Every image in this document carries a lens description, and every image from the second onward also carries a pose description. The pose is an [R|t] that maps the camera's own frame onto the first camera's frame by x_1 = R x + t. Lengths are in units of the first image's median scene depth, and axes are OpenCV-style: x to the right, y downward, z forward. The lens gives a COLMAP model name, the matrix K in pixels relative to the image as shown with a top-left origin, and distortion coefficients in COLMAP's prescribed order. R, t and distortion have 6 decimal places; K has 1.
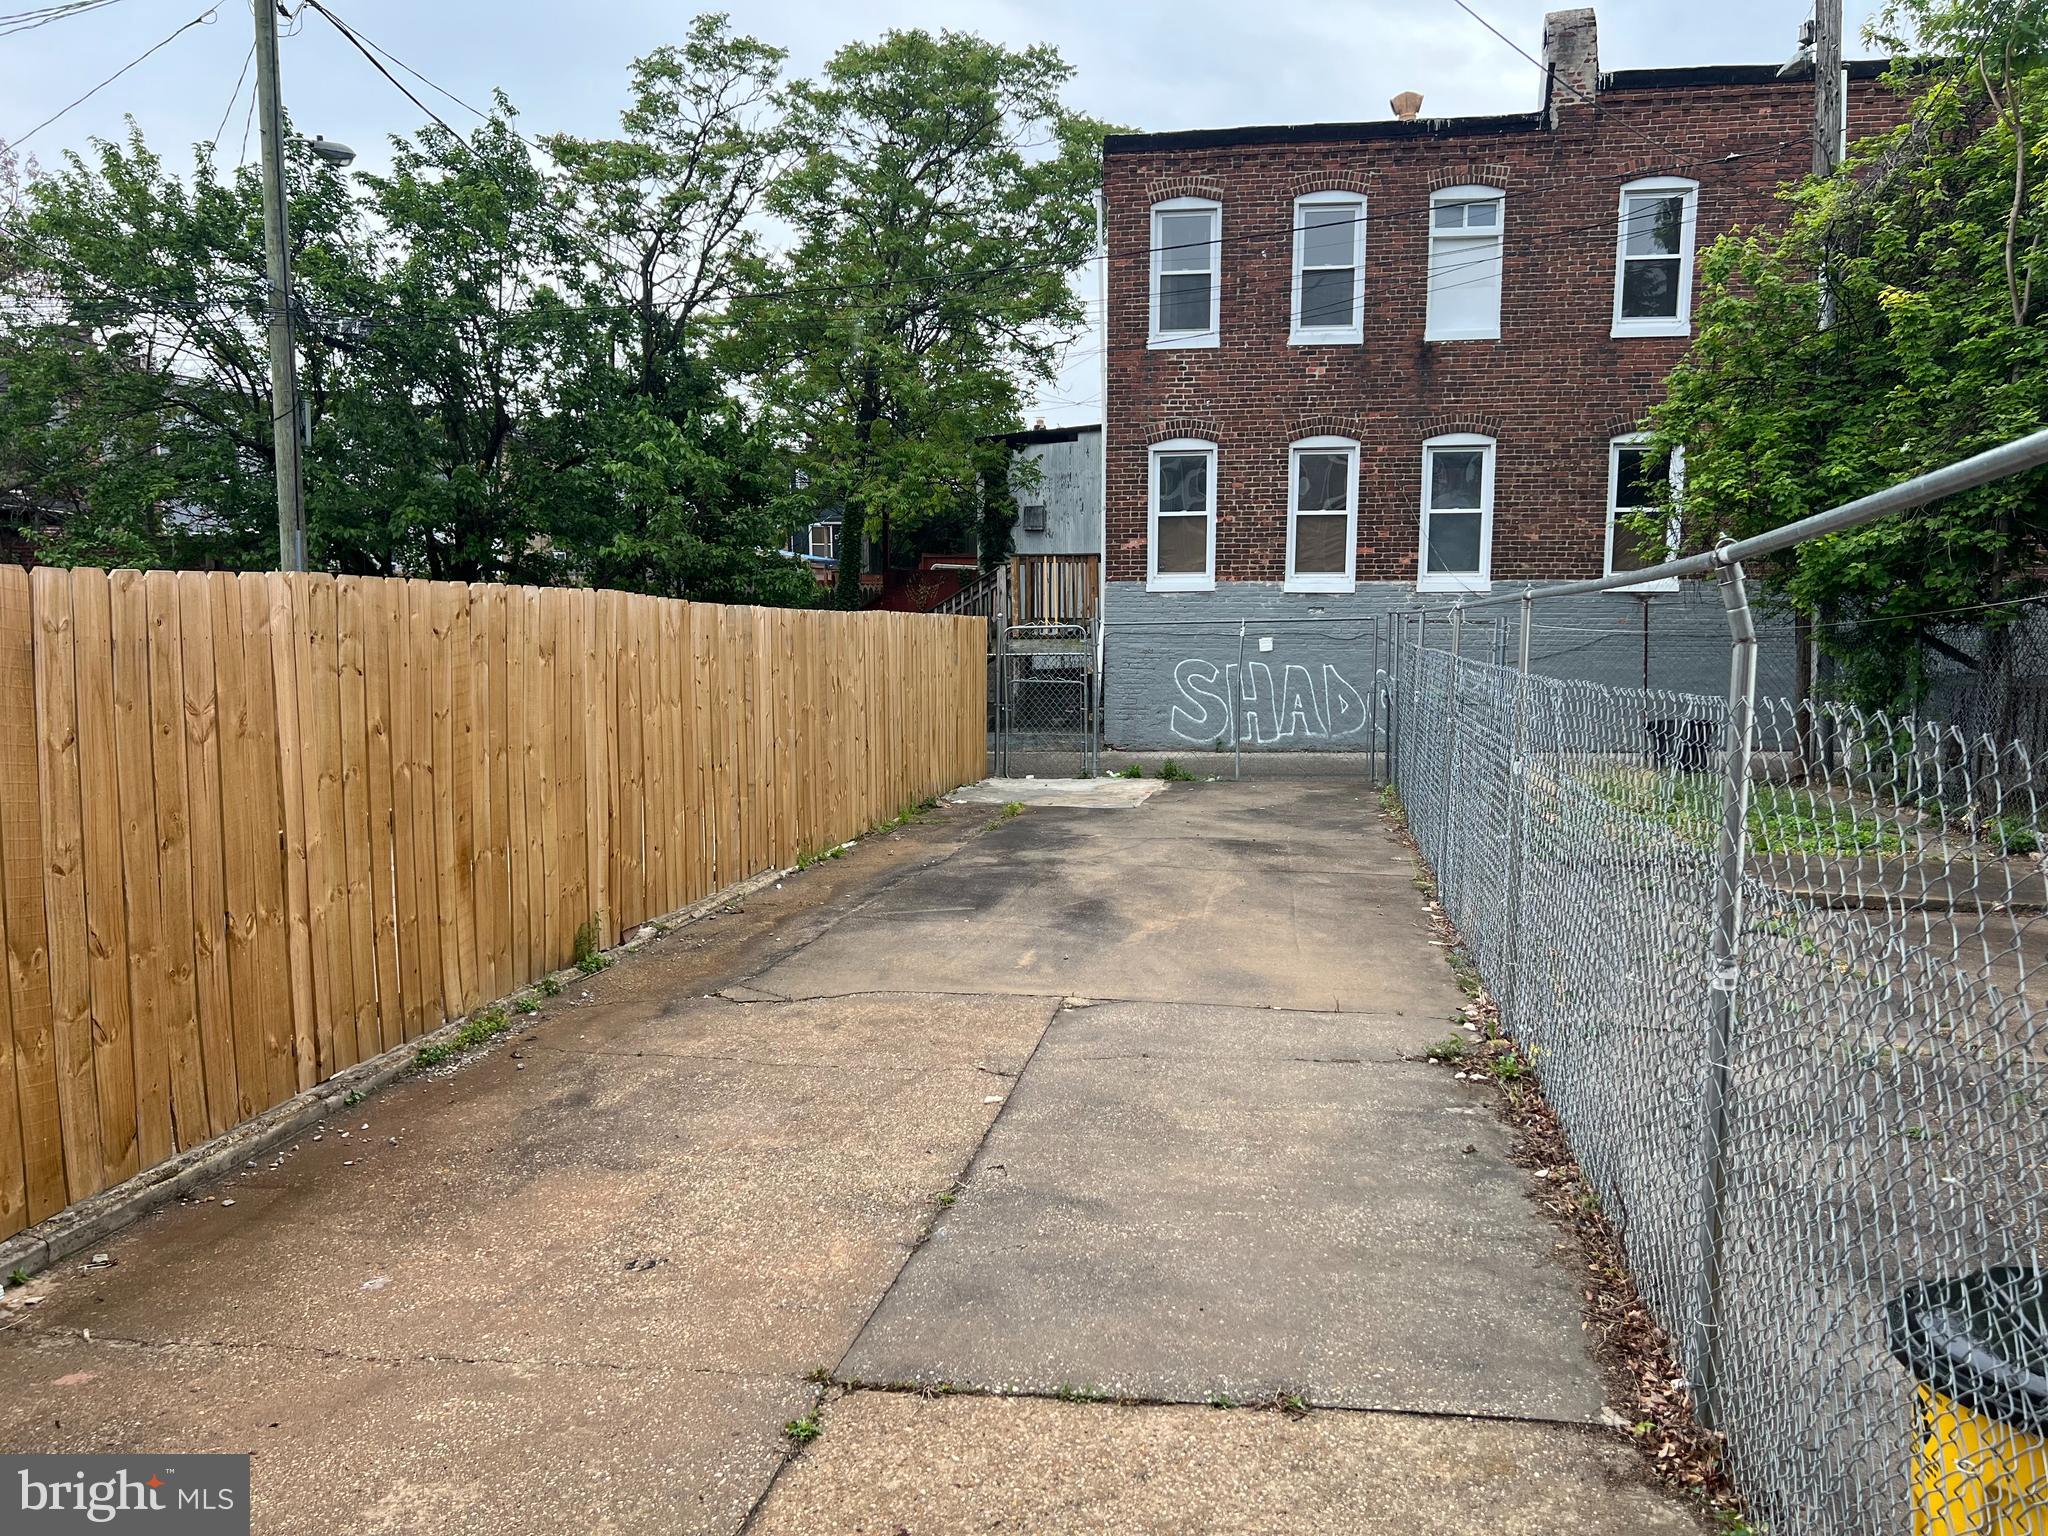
lens RADIAL K [[1507.6, 0, 1025.5], [0, 1507.6, 772.6], [0, 0, 1]] dist [0.058198, 0.001338]
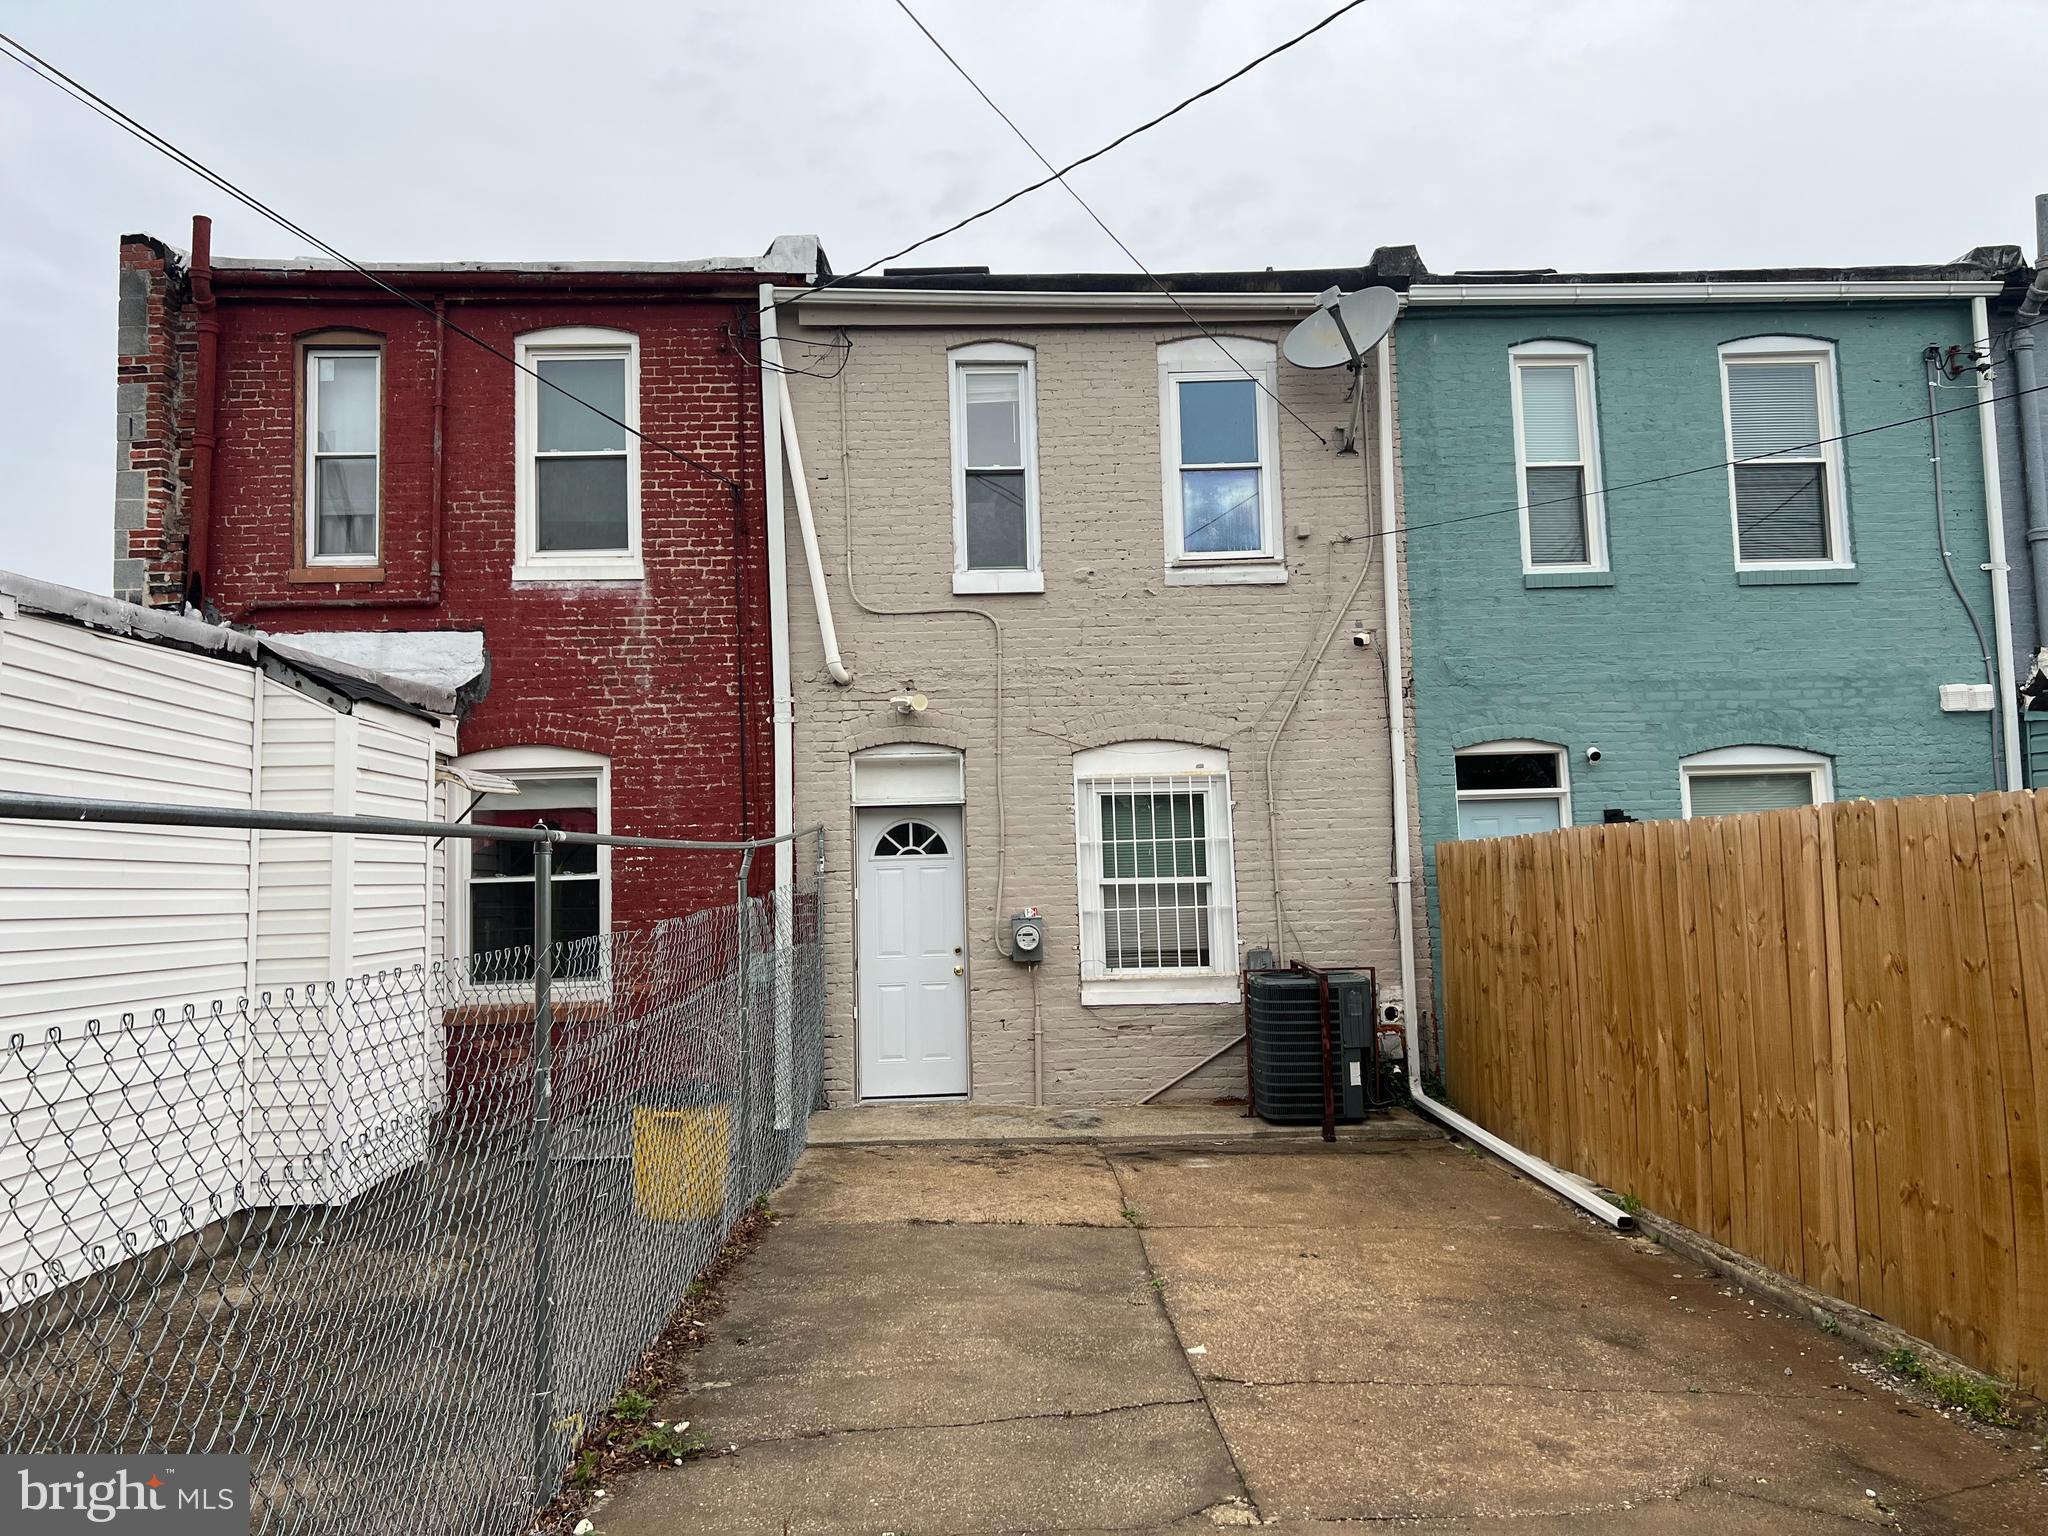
lens RADIAL K [[1507.6, 0, 1022.5], [0, 1507.6, 769.2], [0, 0, 1]] dist [0.058198, 0.001338]
pose [[-0.978938, 0.007546, -0.204016, 0.272058], [0.001958, 0.999618, 0.027580, -0.175540], [0.204146, 0.026600, -0.978579, 1.835220]]
